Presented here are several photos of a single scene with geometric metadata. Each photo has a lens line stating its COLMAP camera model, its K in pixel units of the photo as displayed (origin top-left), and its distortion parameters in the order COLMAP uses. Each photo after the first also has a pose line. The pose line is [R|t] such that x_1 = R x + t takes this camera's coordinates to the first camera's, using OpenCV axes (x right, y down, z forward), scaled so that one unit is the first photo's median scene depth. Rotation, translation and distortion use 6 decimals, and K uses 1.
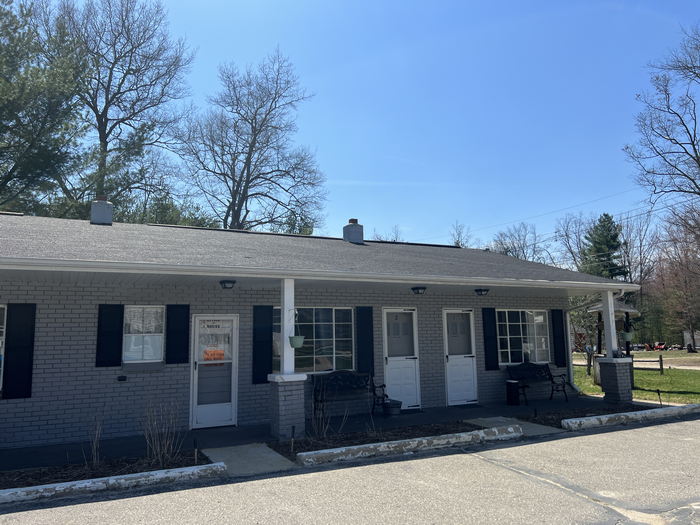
lens RADIAL K [[537.1, 0, 350.0], [0, 537.1, 262.5], [0, 0, 1]] dist [0.006938, 0.002203]
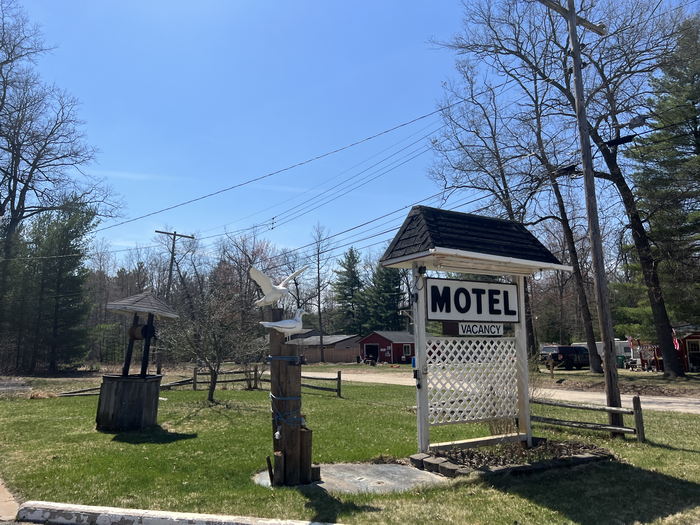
lens RADIAL K [[537.1, 0, 350.0], [0, 537.1, 262.5], [0, 0, 1]] dist [0.006938, 0.002203]
pose [[0.990335, 0.033479, 0.134594, 0.336800], [-0.031603, 0.999372, -0.016052, 0.017795], [-0.135047, 0.011643, 0.990771, 0.155491]]
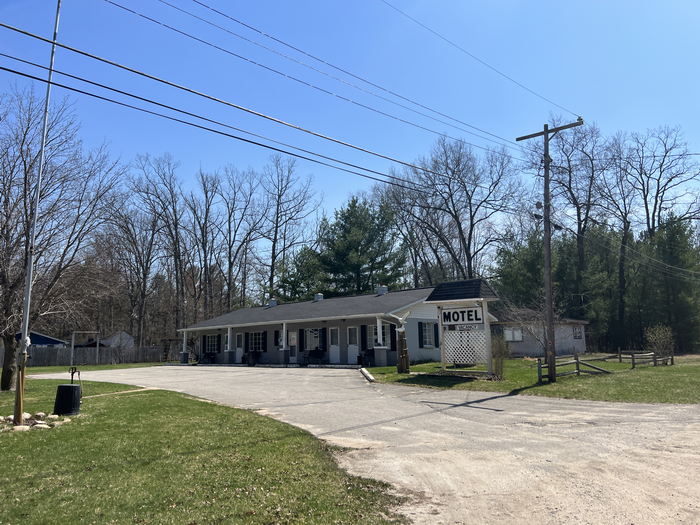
lens RADIAL K [[537.1, 0, 350.0], [0, 537.1, 262.5], [0, 0, 1]] dist [0.006938, 0.002203]
pose [[0.294786, -0.129994, -0.946680, 1.024055], [0.142444, 0.985612, -0.090985, 0.006384], [0.944887, -0.108028, 0.309061, 0.084660]]
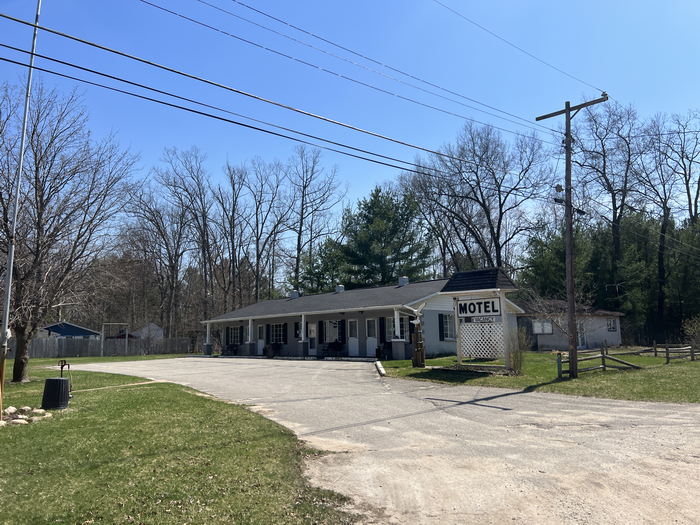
lens RADIAL K [[536.4, 0, 348.3], [0, 536.4, 263.7], [0, 0, 1]] dist [0.004724, -0.001880]
pose [[0.230466, -0.115384, -0.966215, 1.006559], [0.143513, 0.986117, -0.083530, 0.010733], [0.962439, -0.119413, 0.243825, 0.118810]]
